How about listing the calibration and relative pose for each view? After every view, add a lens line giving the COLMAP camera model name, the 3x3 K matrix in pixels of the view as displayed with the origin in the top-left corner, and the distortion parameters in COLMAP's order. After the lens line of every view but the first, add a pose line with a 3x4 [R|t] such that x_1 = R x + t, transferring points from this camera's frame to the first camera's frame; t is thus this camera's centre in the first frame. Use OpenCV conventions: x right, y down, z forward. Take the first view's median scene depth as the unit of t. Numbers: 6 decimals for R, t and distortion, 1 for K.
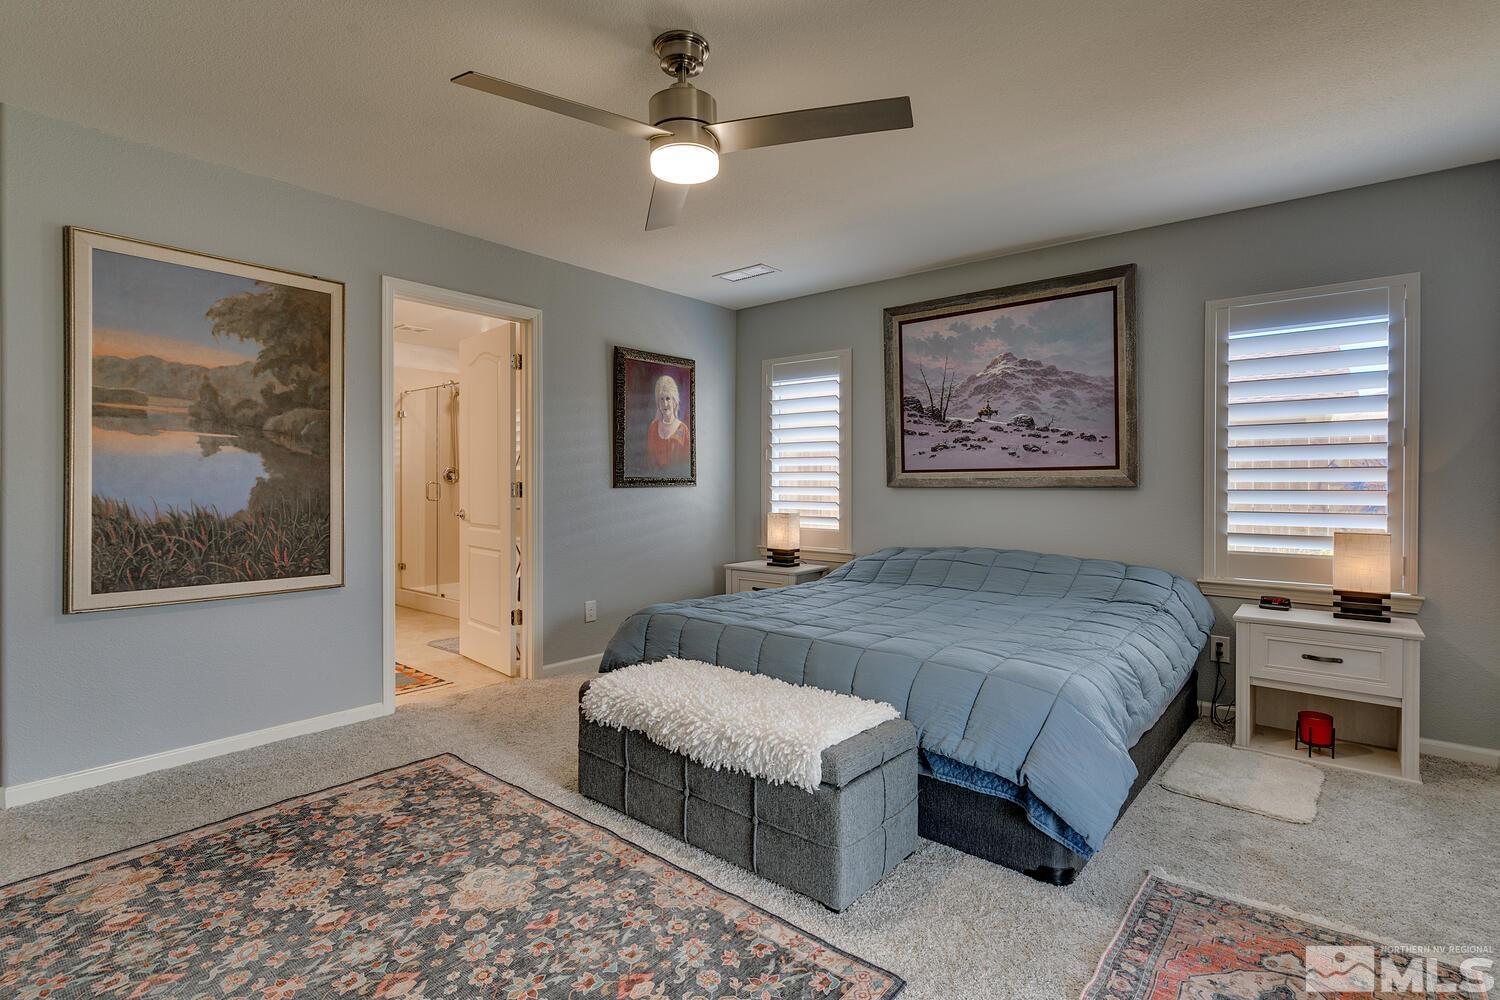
lens RADIAL K [[730.3, 0, 747.8], [0, 730.3, 474.1], [0, 0, 1]] dist [0.001735, -0.000636]
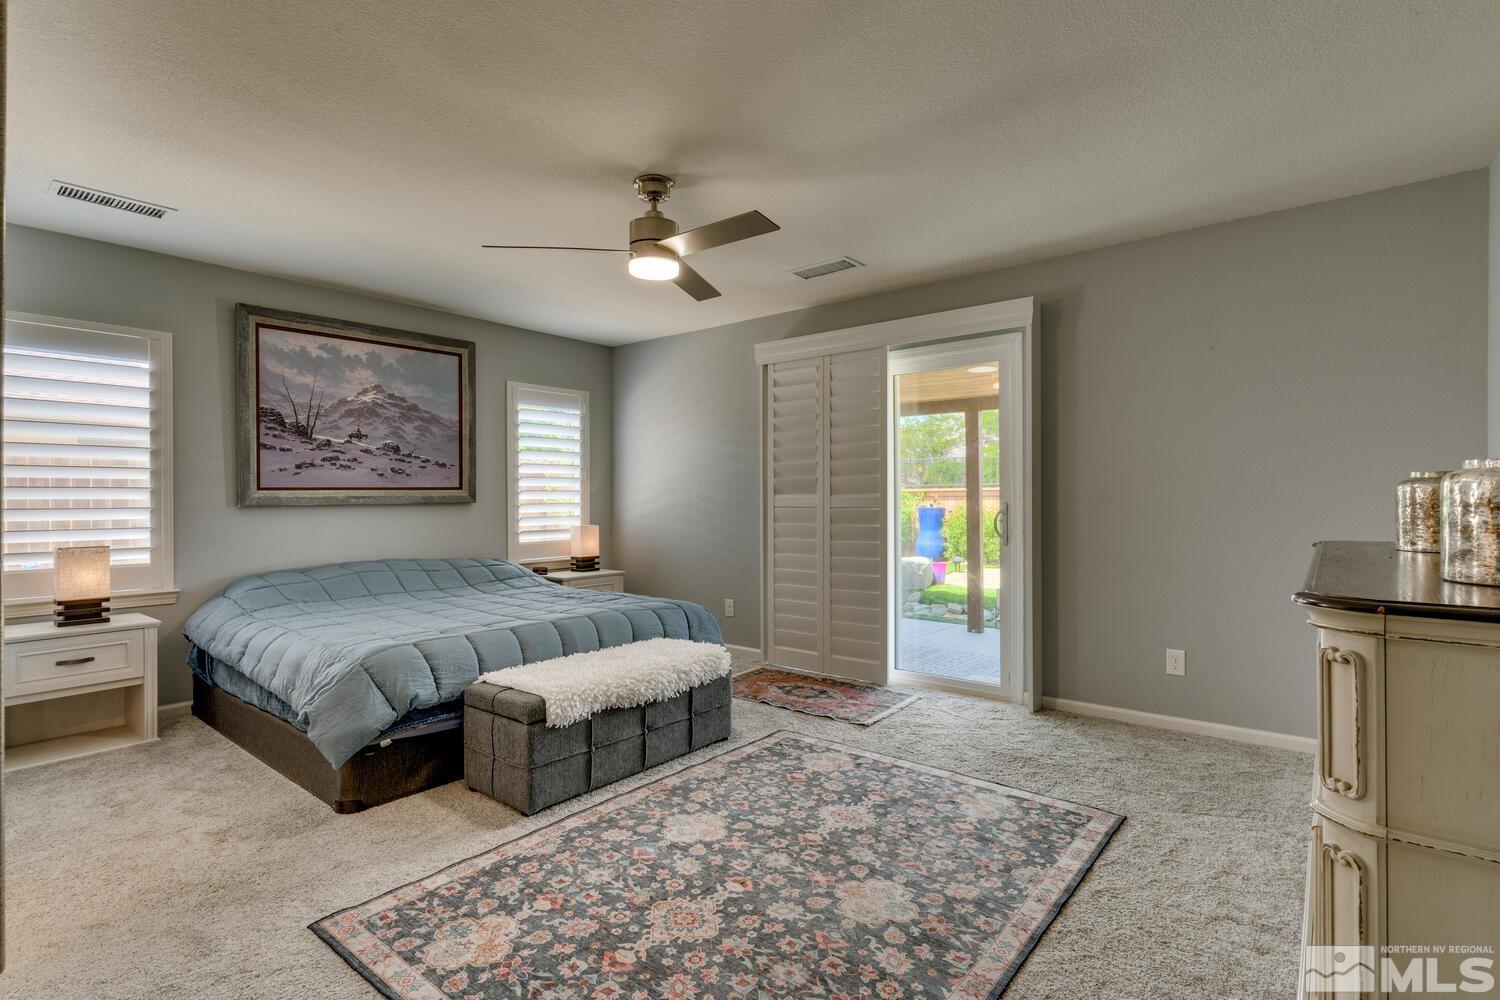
lens RADIAL K [[730.3, 0, 747.8], [0, 730.3, 474.1], [0, 0, 1]] dist [0.001735, -0.000636]
pose [[-0.020383, 0.029734, 0.999350, -0.896344], [-0.007521, 0.999525, -0.029893, 0.000562], [-0.999764, -0.008125, -0.020150, 0.524655]]
